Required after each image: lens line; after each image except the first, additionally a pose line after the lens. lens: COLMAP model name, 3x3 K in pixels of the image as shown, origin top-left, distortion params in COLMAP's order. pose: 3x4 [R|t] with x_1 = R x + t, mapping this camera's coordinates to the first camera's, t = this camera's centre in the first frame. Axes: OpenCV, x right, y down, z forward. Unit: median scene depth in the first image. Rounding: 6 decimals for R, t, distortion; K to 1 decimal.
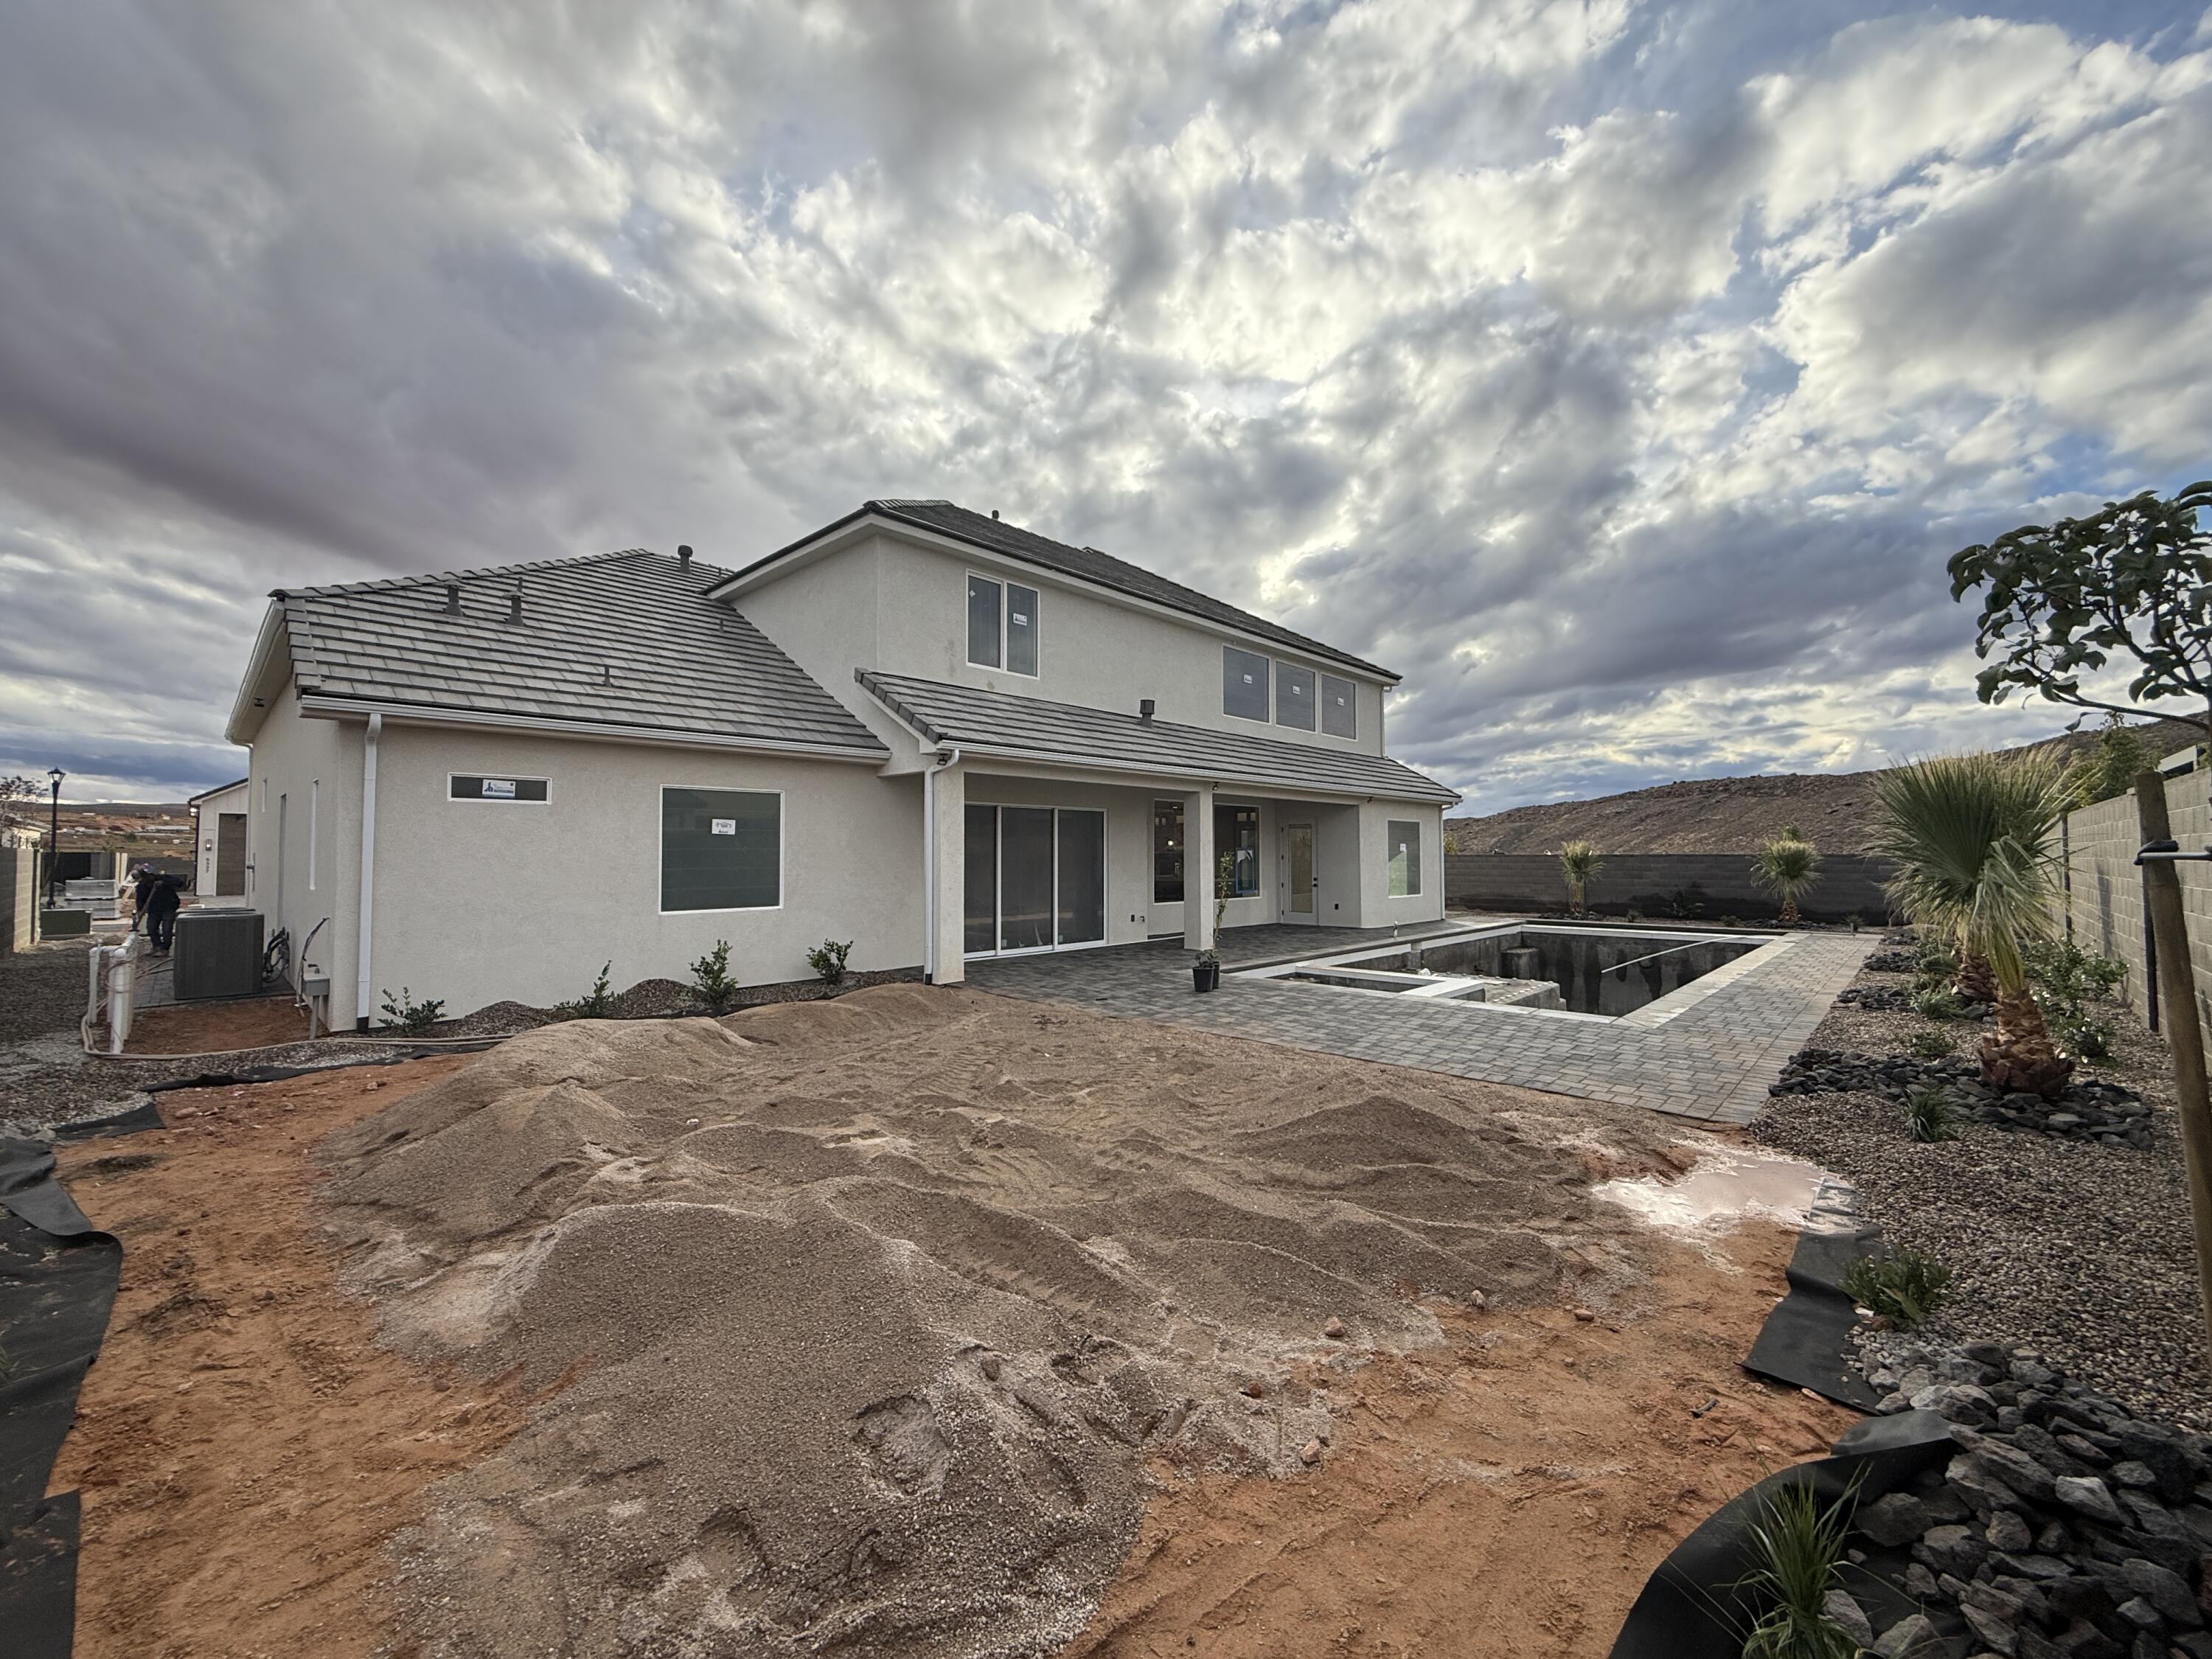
lens RADIAL K [[878.5, 0, 1137.2], [0, 878.5, 827.9], [0, 0, 1]] dist [0.000724, 0.000115]
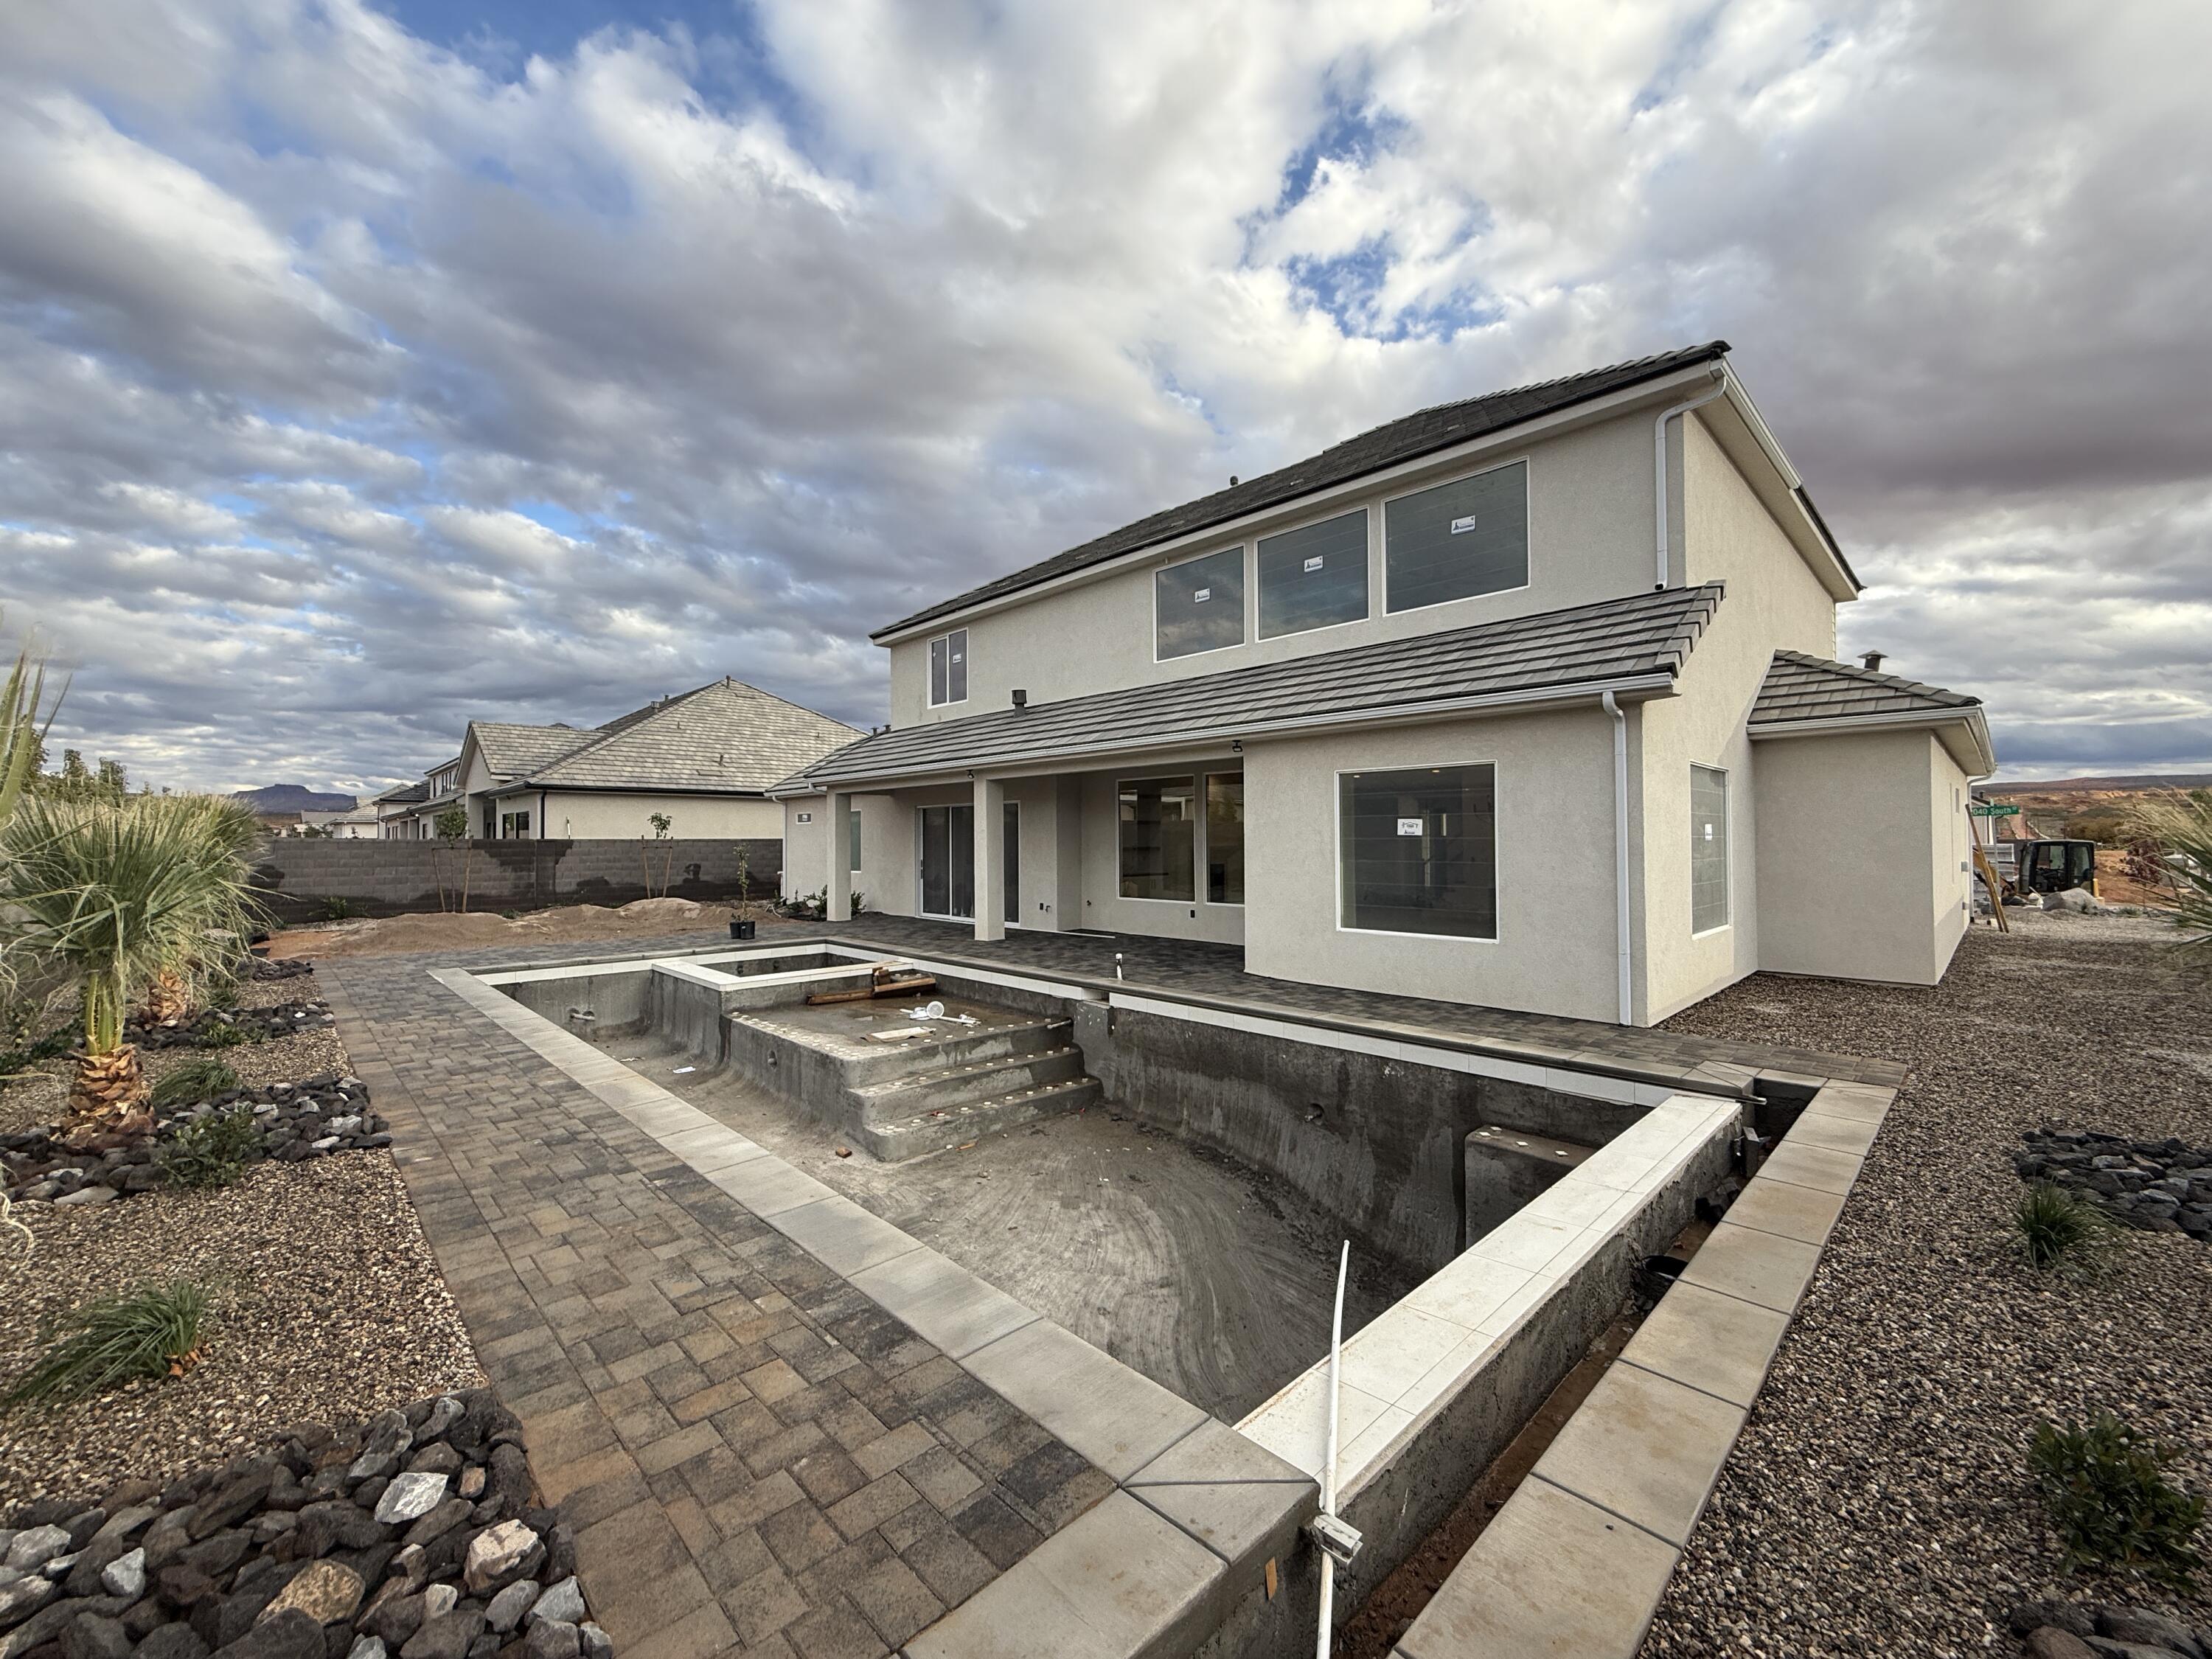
lens RADIAL K [[878.5, 0, 1137.2], [0, 878.5, 827.9], [0, 0, 1]] dist [0.000724, 0.000115]
pose [[-0.042054, -0.008818, -0.999076, 0.981442], [0.040556, 0.999122, -0.010526, 0.027610], [0.998292, -0.040961, -0.041659, 1.140609]]
